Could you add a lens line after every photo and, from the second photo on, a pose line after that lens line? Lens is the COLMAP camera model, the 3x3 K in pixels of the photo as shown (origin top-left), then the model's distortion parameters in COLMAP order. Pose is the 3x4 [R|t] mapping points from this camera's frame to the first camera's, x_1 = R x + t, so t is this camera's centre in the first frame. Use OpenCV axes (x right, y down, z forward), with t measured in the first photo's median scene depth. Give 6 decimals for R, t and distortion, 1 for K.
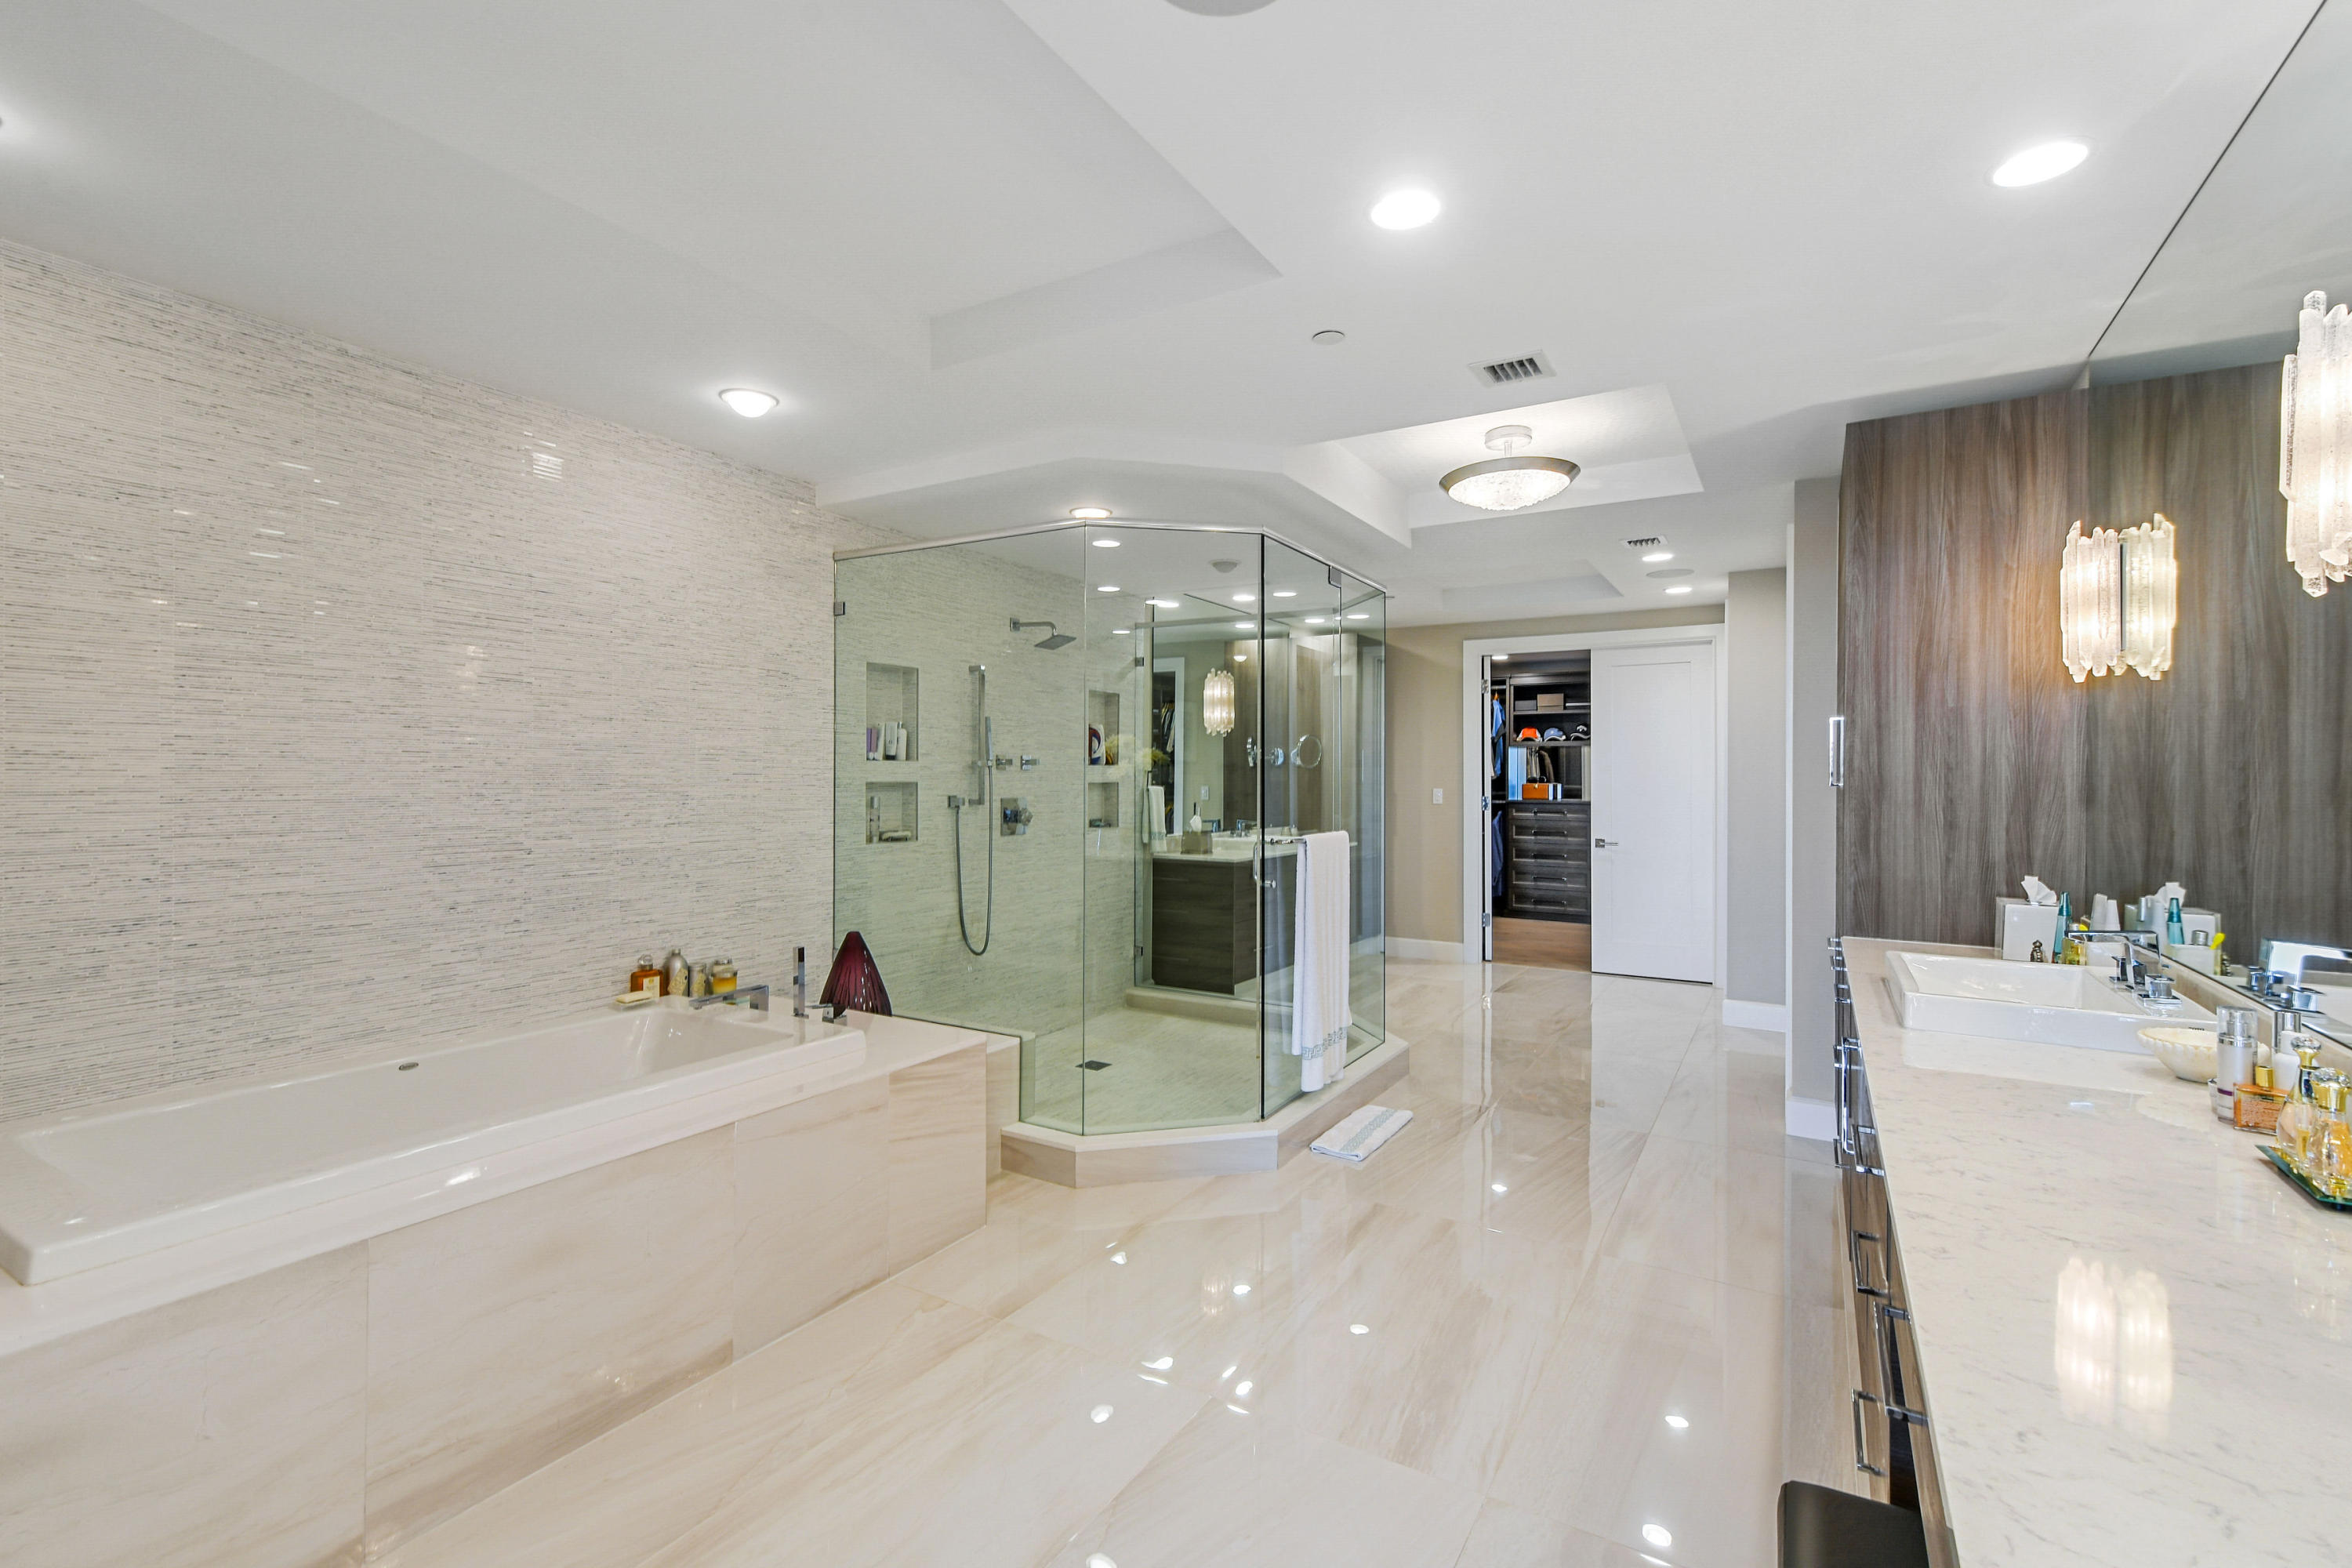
lens RADIAL K [[1030.7, 0, 1175.6], [0, 1030.7, 784.4], [0, 0, 1]] dist [0.010377, 0.000179]
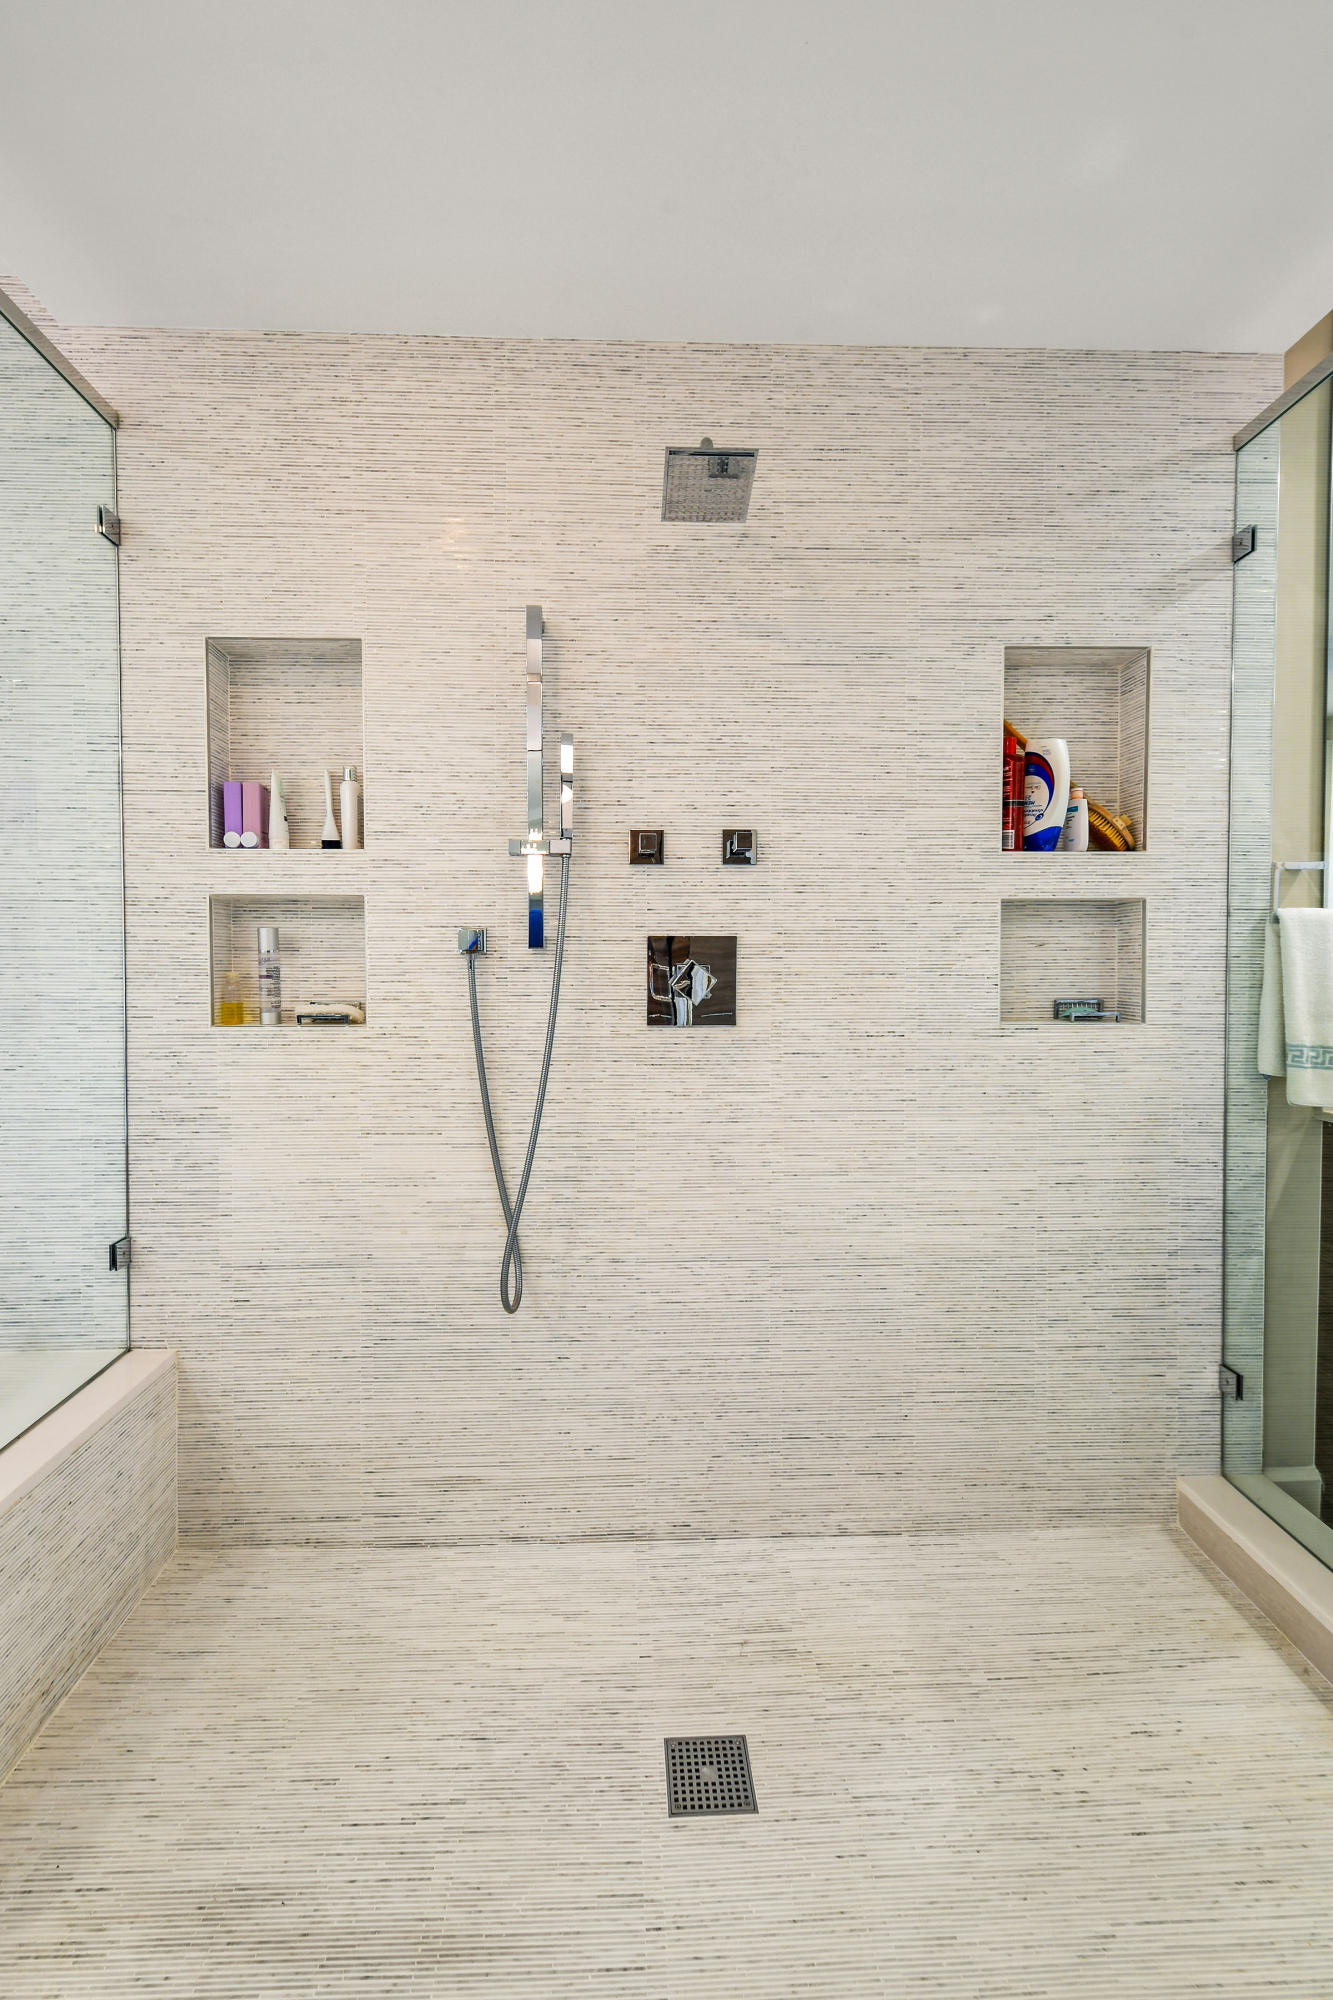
lens RADIAL K [[876.4, 0, 662.4], [0, 876.4, 989.3], [0, 0, 1]] dist [0.010377, 0.000179]
pose [[0.544719, 0.016788, -0.838451, 0.113466], [-0.001137, 0.999813, 0.019280, 0.024900], [0.838618, -0.009549, 0.544637, 0.722259]]
